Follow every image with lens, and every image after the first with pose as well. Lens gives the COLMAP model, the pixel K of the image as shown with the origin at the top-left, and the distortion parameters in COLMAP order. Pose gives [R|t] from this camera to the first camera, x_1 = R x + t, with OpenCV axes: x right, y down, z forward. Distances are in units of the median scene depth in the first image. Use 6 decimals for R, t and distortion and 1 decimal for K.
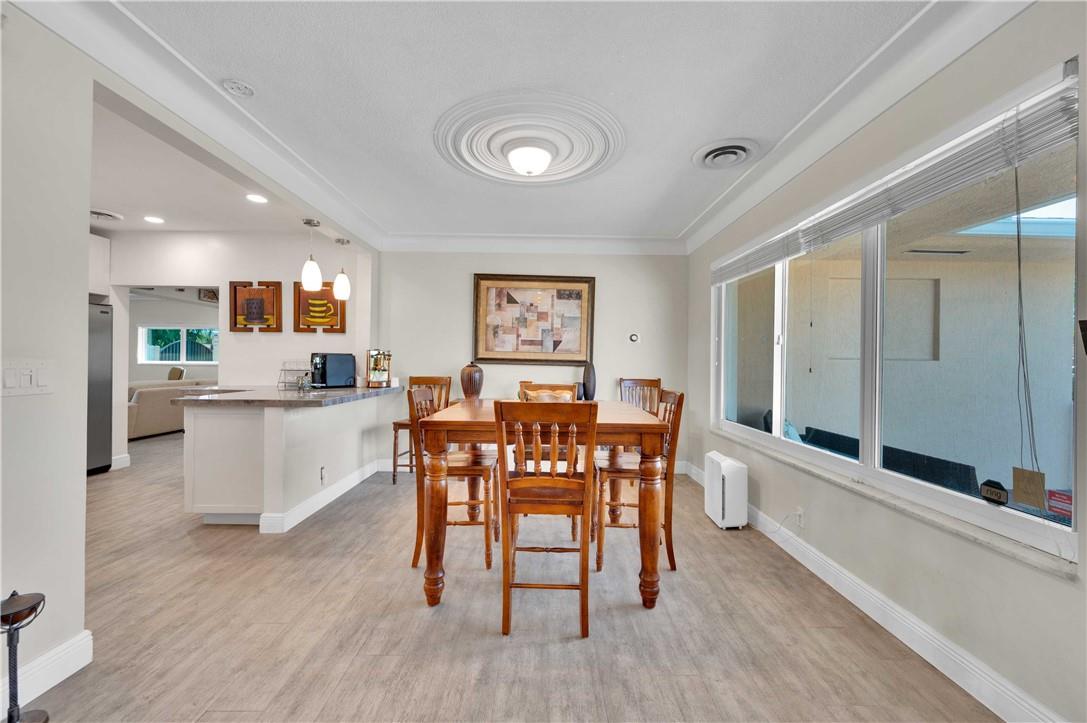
lens RADIAL K [[422.4, 0, 544.1], [0, 422.4, 359.6], [0, 0, 1]] dist [-0.008376, -0.000070]
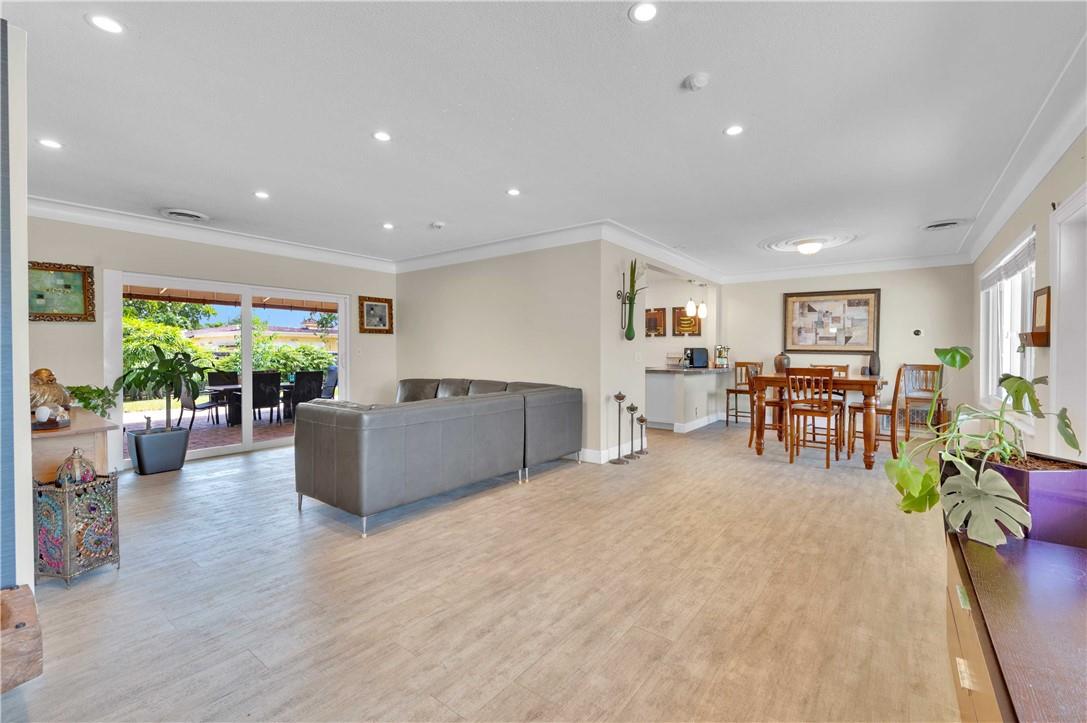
lens RADIAL K [[459.5, 0, 572.1], [0, 459.5, 354.7], [0, 0, 1]] dist [-0.000524, -0.000125]
pose [[0.811449, -0.004915, -0.584402, 0.187234], [0.009385, 0.999945, 0.004621, -0.000477], [0.584347, -0.009234, 0.811451, -0.808097]]
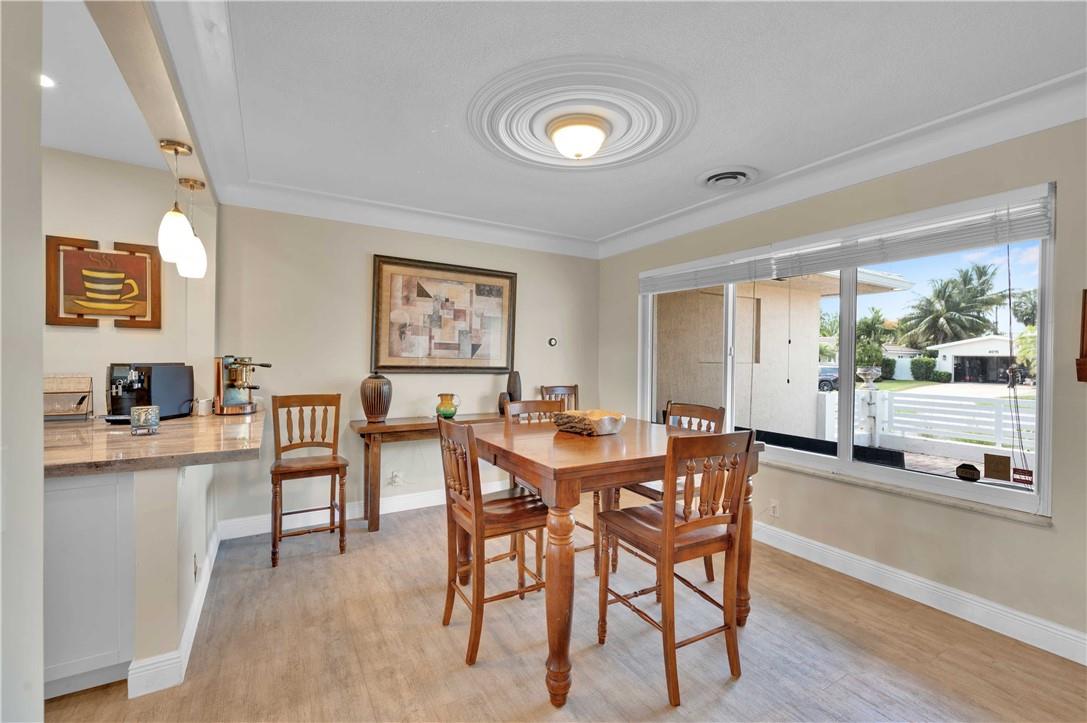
lens RADIAL K [[459.5, 0, 545.0], [0, 459.5, 361.7], [0, 0, 1]] dist [-0.000524, -0.000125]
pose [[0.865184, -0.008530, 0.501381, -0.330239], [-0.000970, 0.999825, 0.018685, -0.028925], [-0.501453, -0.016652, 0.865025, 0.138168]]
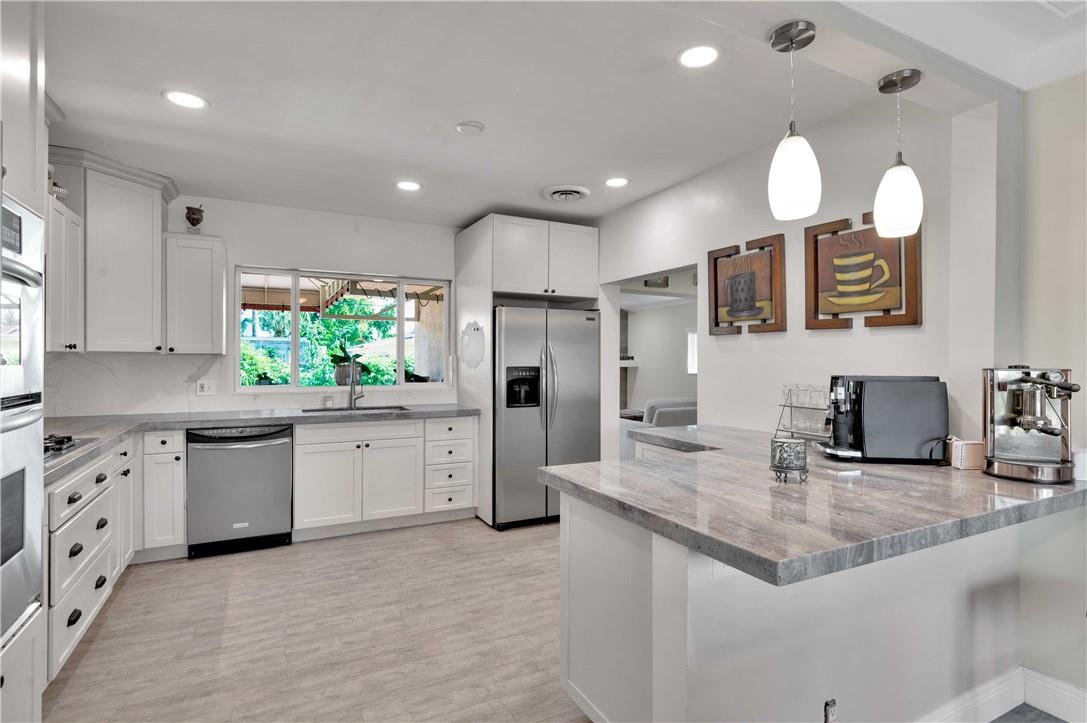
lens RADIAL K [[517.3, 0, 542.7], [0, 517.3, 357.5], [0, 0, 1]] dist [-0.003834, 0.000200]
pose [[0.427985, -0.009753, -0.903733, -0.180049], [0.004862, 0.999952, -0.008489, -0.029398], [0.903773, -0.000761, 0.428011, 0.464458]]
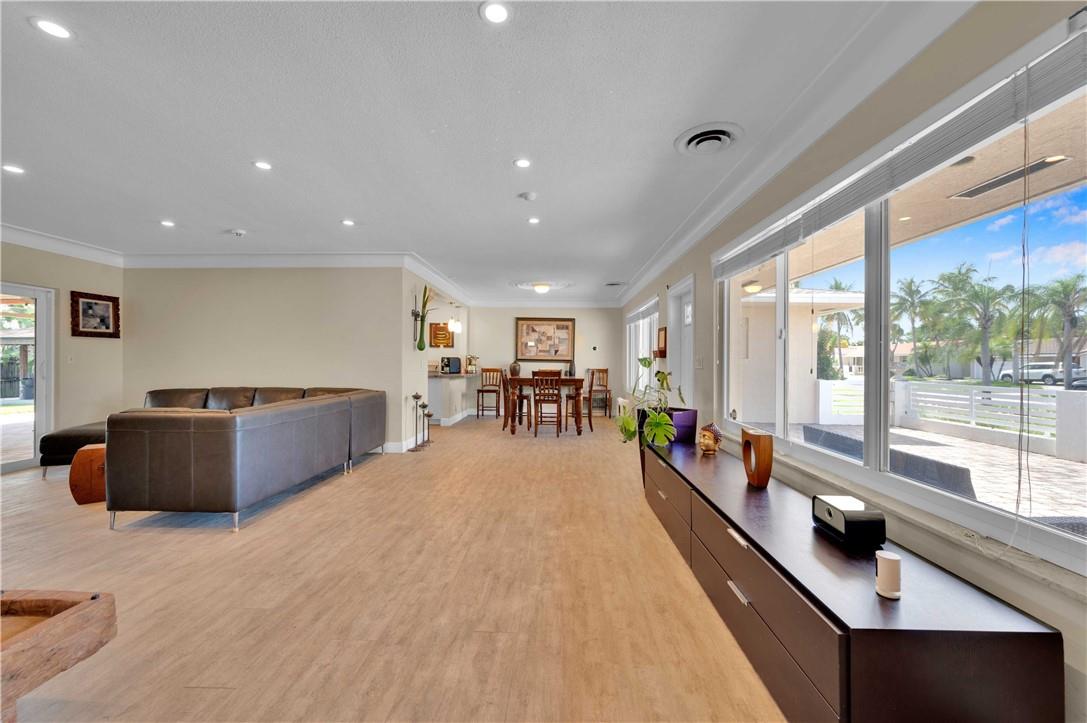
lens RADIAL K [[426.1, 0, 548.0], [0, 426.1, 360.4], [0, 0, 1]] dist [-0.000090, -0.000545]
pose [[0.999503, -0.006679, -0.030812, 0.055496], [0.006725, 0.999976, 0.001396, 0.001135], [0.030802, -0.001603, 0.999524, -1.099194]]
